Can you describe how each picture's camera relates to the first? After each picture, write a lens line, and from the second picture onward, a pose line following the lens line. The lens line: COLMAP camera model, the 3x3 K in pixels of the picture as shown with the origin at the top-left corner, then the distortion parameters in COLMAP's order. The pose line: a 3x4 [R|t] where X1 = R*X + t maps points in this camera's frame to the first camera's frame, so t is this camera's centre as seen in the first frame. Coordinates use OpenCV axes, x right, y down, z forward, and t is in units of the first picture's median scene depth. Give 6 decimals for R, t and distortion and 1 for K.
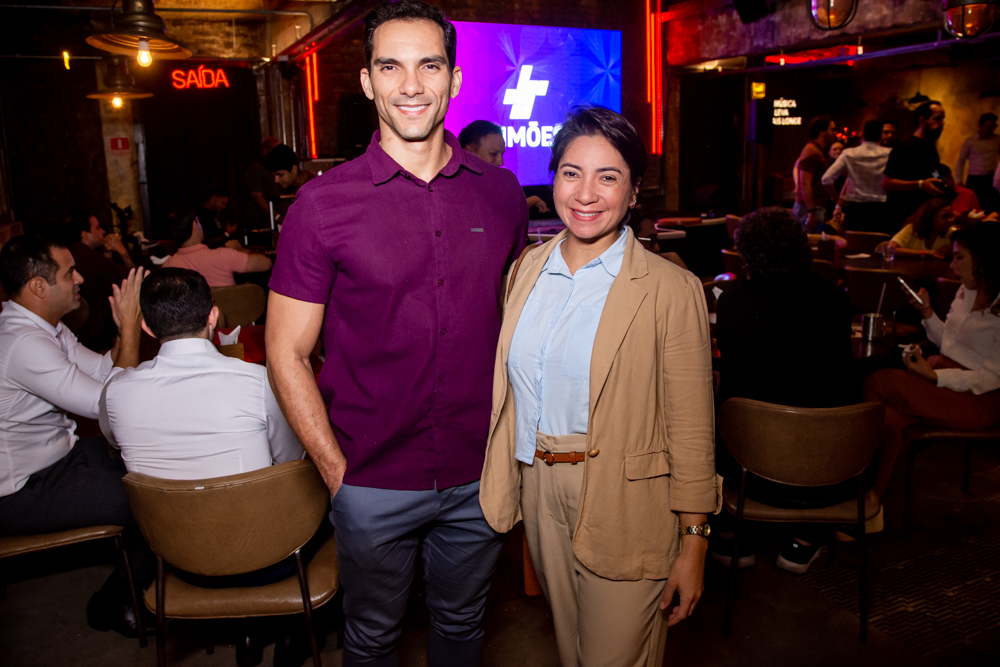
lens RADIAL K [[788.7, 0, 501.1], [0, 788.7, 307.4], [0, 0, 1]] dist [-0.079177, 0.069716]
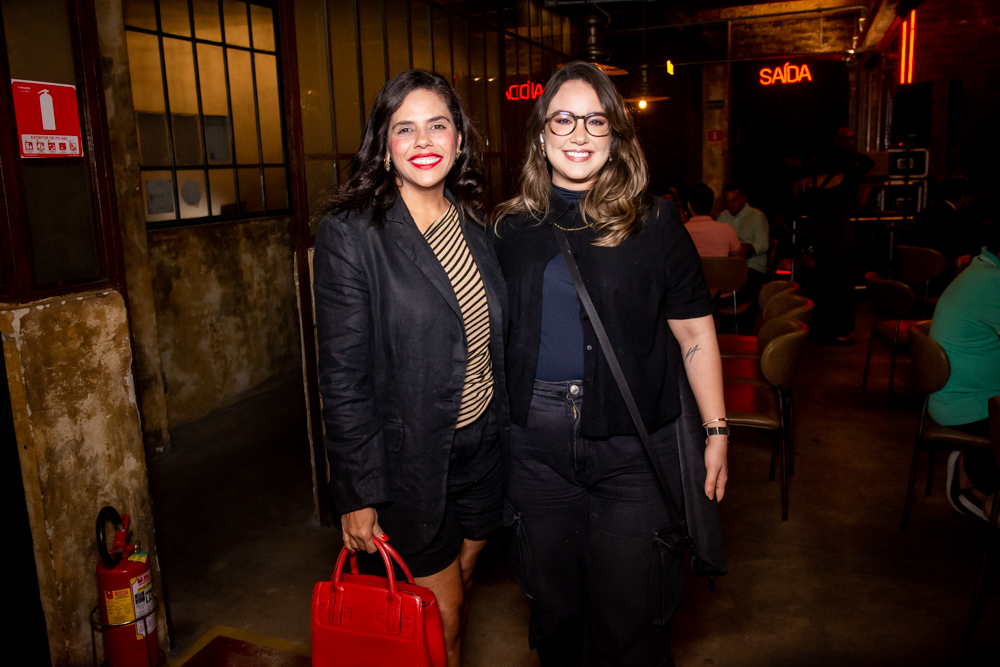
lens RADIAL K [[788.7, 0, 501.1], [0, 788.7, 307.4], [0, 0, 1]] dist [-0.079177, 0.069716]
pose [[0.691405, 0.132122, -0.710283, 0.143591], [-0.123174, 0.990299, 0.064309, 0.006019], [0.711890, 0.043024, 0.700972, -0.027483]]
